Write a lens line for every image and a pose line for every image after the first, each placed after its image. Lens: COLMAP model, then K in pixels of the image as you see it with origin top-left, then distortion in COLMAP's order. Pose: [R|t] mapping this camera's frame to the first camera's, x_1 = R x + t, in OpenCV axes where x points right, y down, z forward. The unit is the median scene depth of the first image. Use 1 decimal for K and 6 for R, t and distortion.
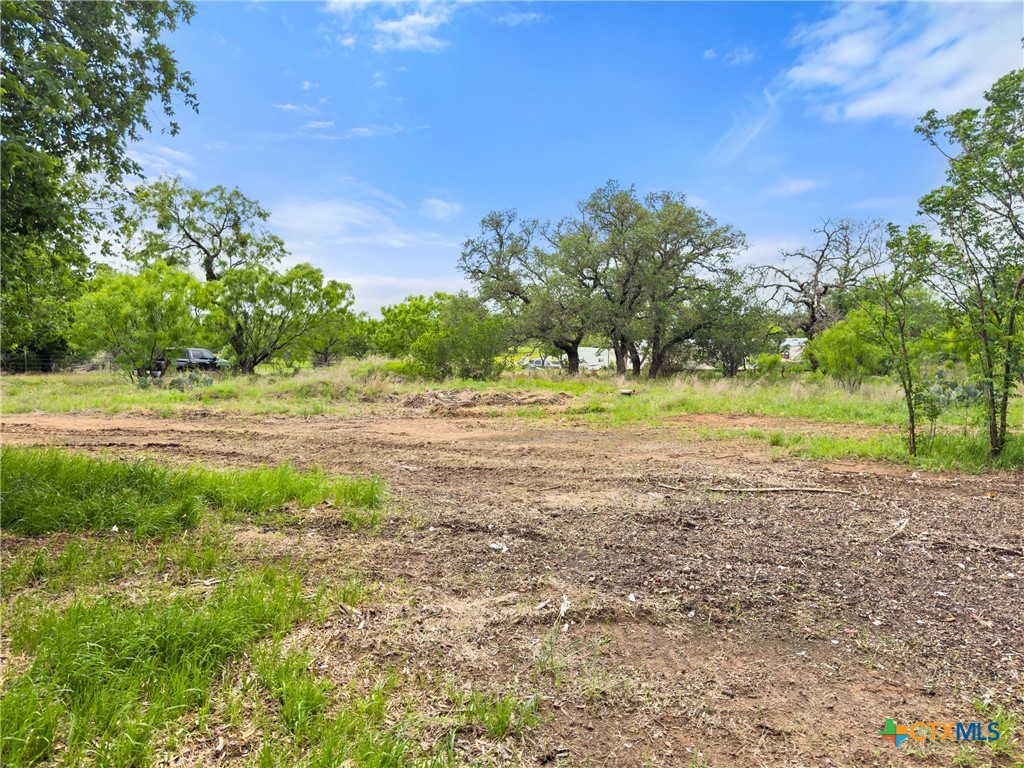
lens RADIAL K [[729.0, 0, 512.0], [0, 729.0, 384.0], [0, 0, 1]] dist [-0.003358, 0.002215]
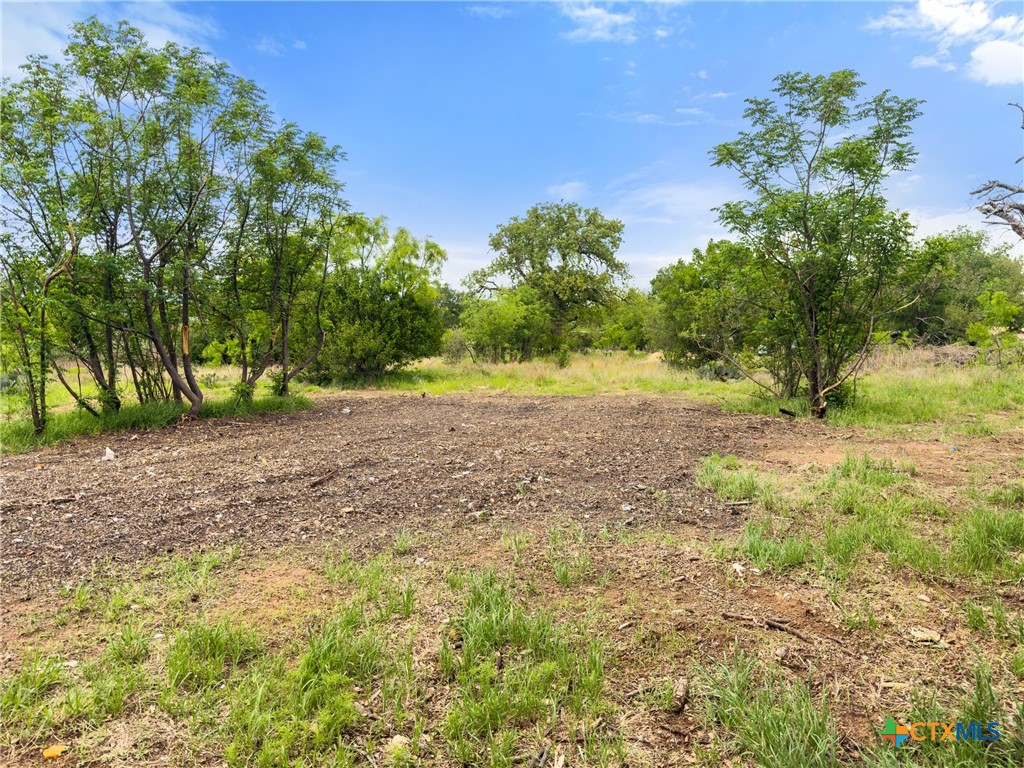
lens RADIAL K [[729.0, 0, 512.0], [0, 729.0, 384.0], [0, 0, 1]] dist [-0.003358, 0.002215]
pose [[0.378420, -0.070970, 0.922909, -0.102534], [0.061732, 0.996772, 0.051338, 0.008415], [-0.923573, 0.037545, 0.381580, -0.119236]]
